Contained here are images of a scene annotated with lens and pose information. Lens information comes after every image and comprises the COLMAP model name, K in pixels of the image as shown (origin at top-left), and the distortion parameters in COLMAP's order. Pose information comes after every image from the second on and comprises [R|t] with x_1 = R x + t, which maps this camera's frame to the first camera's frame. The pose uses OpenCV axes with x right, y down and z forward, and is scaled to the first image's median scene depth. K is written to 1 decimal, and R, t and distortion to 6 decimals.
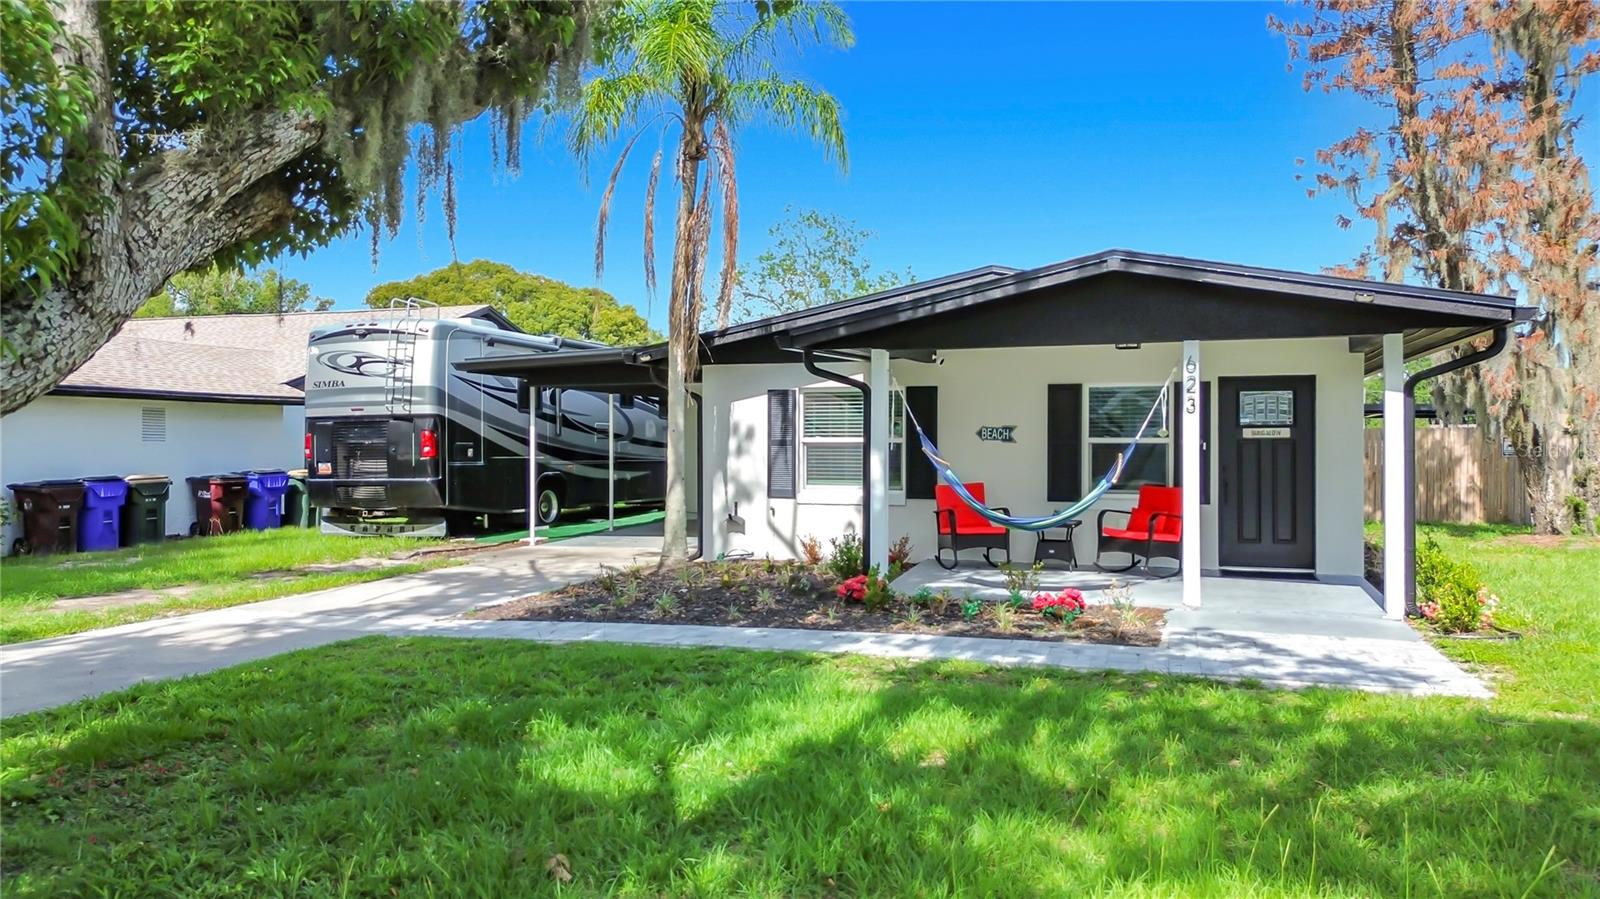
lens RADIAL K [[1148.9, 0, 770.4], [0, 1148.9, 431.9], [0, 0, 1]] dist [0.048585, -0.045372]
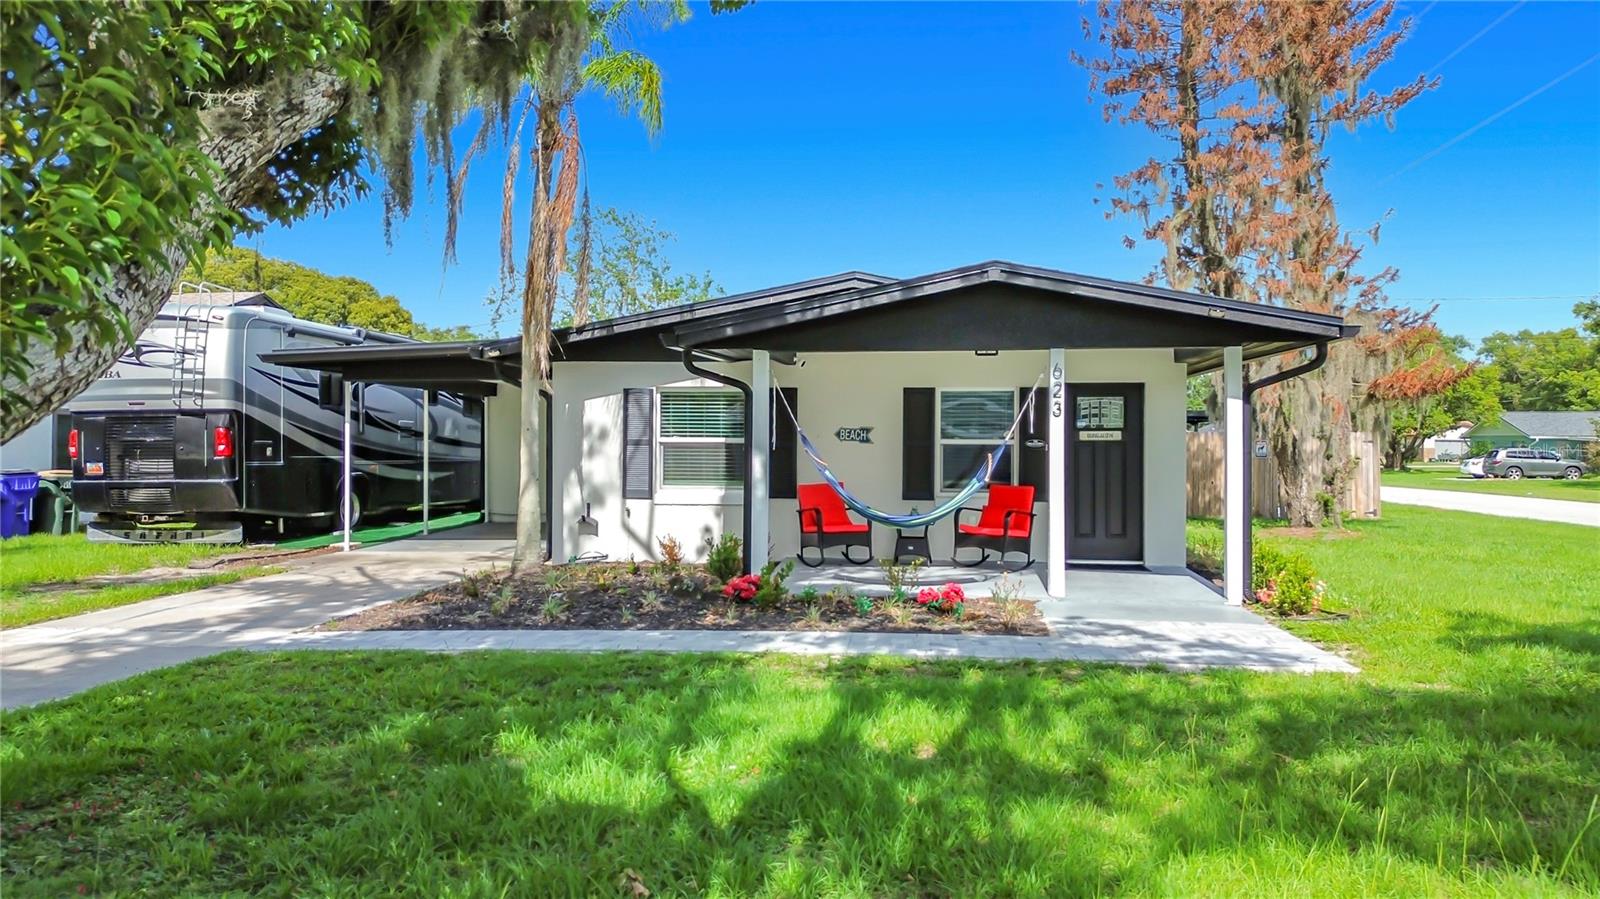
lens RADIAL K [[1148.9, 0, 774.3], [0, 1148.9, 429.5], [0, 0, 1]] dist [0.048585, -0.045372]
pose [[0.977738, 0.007520, 0.209694, -0.101850], [-0.006971, 0.999970, -0.003354, 0.000929], [-0.209713, 0.001818, 0.977761, 0.012614]]
